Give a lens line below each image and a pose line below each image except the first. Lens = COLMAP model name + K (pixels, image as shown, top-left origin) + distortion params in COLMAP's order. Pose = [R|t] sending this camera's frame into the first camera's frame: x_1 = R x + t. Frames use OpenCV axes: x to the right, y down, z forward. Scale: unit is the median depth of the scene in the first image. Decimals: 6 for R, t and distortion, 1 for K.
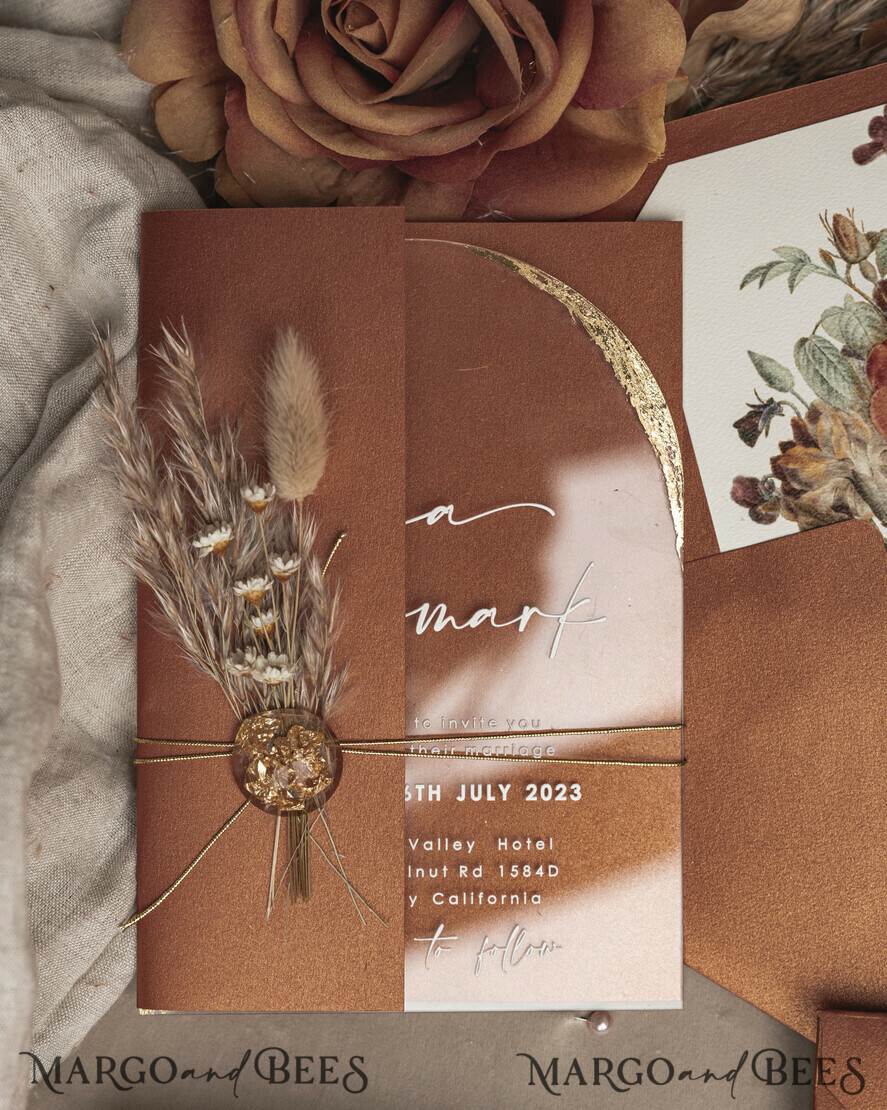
lens RADIAL K [[2235.5, 0, 393.0], [0, 2235.5, 563.4], [0, 0, 1]] dist [-0.018074, 0.000000]
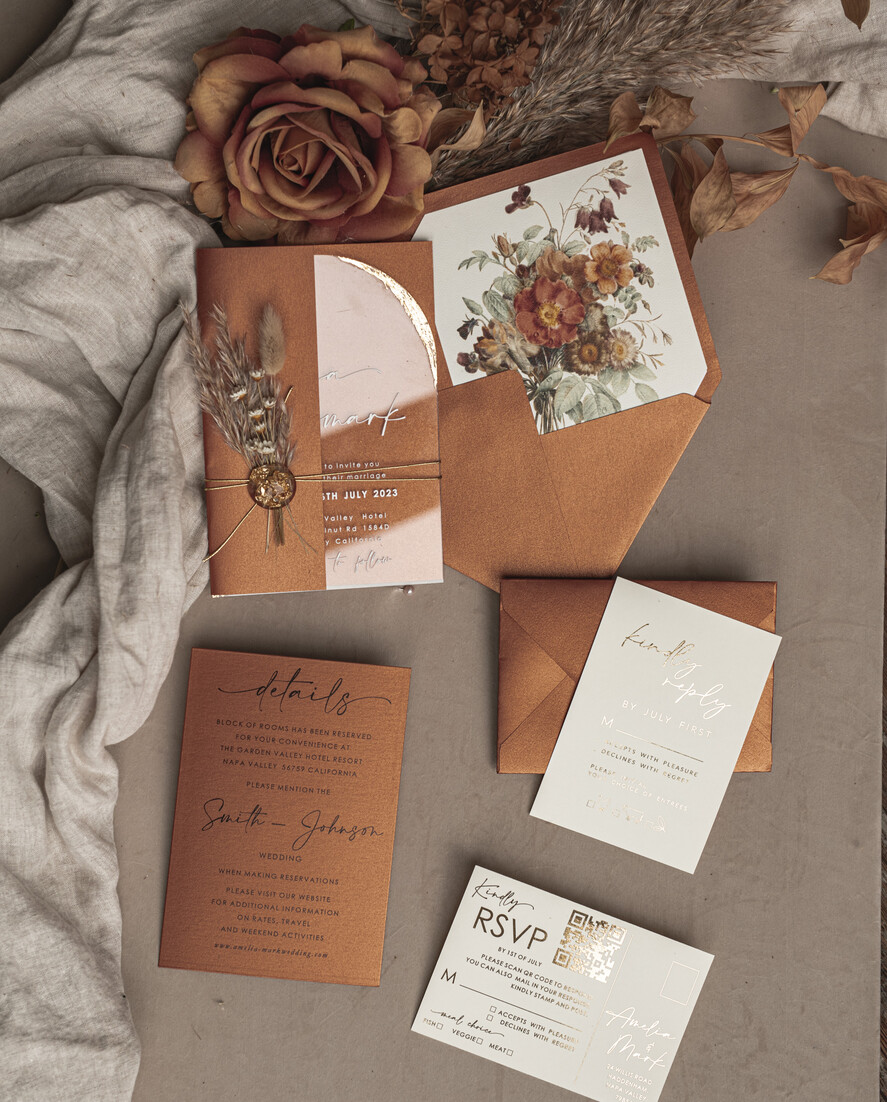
lens RADIAL K [[2219.4, 0, 408.1], [0, 2219.4, 544.6], [0, 0, 1]] dist [-0.018074, 0.000000]
pose [[0.990641, -0.054100, 0.125316, -0.195767], [0.035281, 0.988389, 0.147794, -0.183678], [-0.131856, -0.141990, 0.981047, -1.265762]]
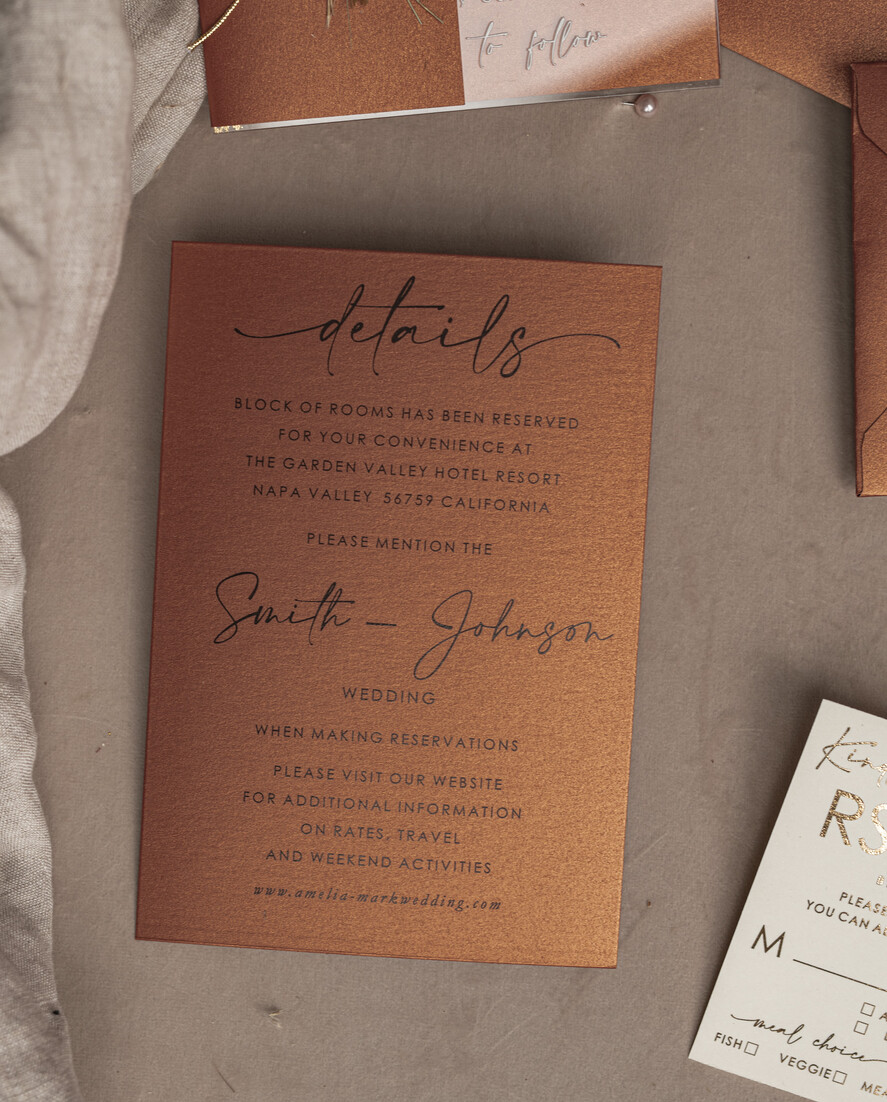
lens RADIAL K [[2219.4, 0, 397.5], [0, 2219.4, 560.9], [0, 0, 1]] dist [-0.018074, 0.000000]
pose [[0.993634, -0.102377, 0.047020, -0.096747], [0.089138, 0.969669, 0.227590, 0.165674], [-0.068894, -0.221950, 0.972621, -0.065335]]
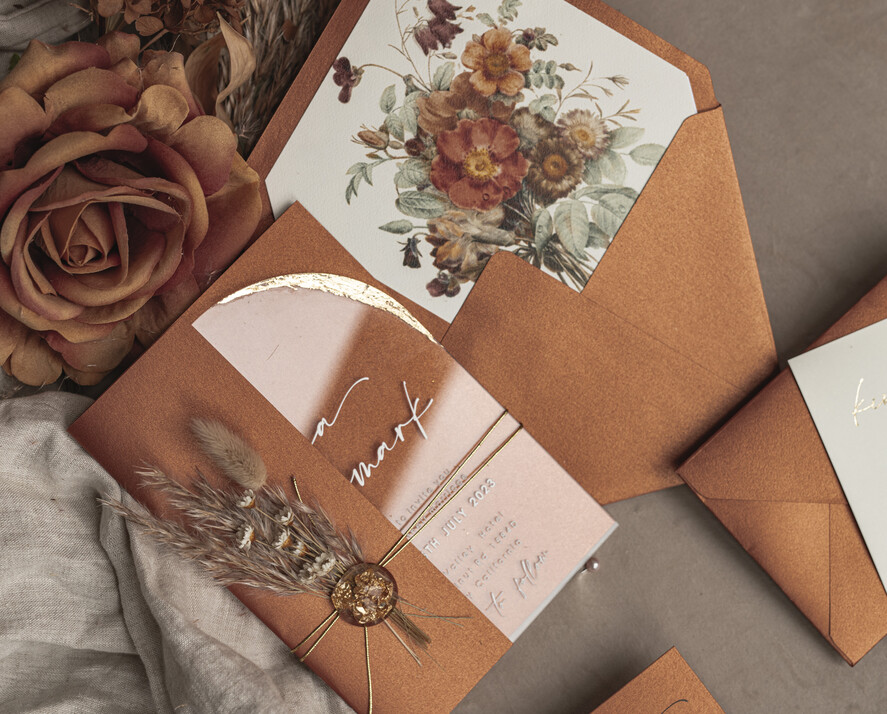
lens RADIAL K [[1786.4, 0, 421.4], [0, 1786.4, 347.5], [0, 0, 1]] dist [-0.018074, 0.000000]
pose [[0.686424, -0.711263, 0.151416, -0.088141], [0.698480, 0.702802, 0.134887, -0.192206], [-0.202356, 0.013171, 0.979223, -0.329704]]
